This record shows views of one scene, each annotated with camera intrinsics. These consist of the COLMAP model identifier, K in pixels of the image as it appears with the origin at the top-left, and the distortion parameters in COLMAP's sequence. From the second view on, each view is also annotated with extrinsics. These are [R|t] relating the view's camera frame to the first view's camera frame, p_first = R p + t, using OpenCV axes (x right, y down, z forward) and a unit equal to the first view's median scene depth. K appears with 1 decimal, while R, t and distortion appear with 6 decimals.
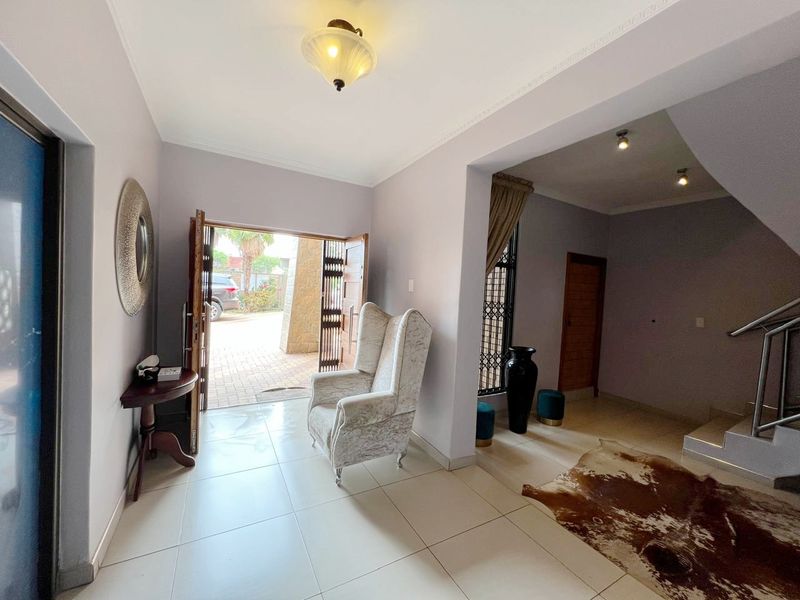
lens RADIAL K [[322.4, 0, 400.0], [0, 322.4, 300.0], [0, 0, 1]] dist [0.008220, -0.000868]
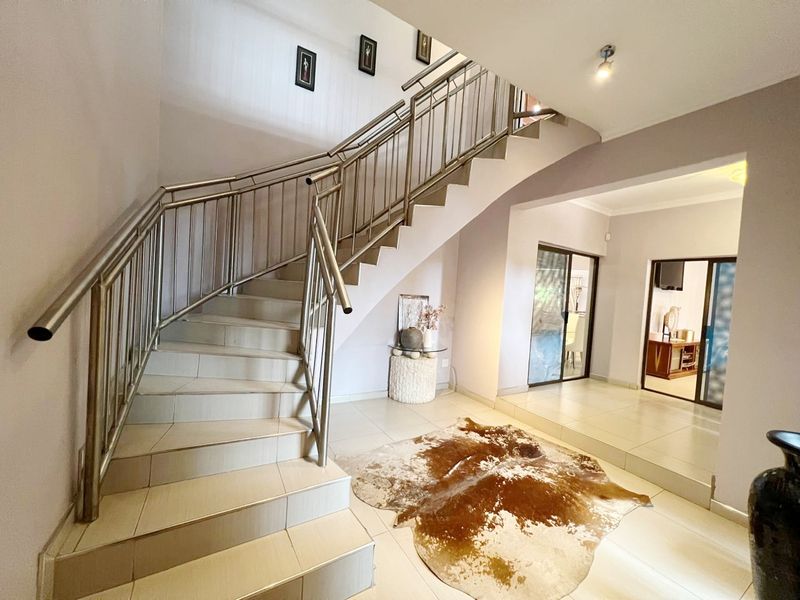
lens RADIAL K [[322.4, 0, 400.0], [0, 322.4, 300.0], [0, 0, 1]] dist [0.008220, -0.000868]
pose [[-0.992747, -0.118923, -0.017600, 1.060672], [-0.119813, 0.990754, 0.063651, 0.053394], [0.009868, 0.065298, -0.997817, 1.706735]]
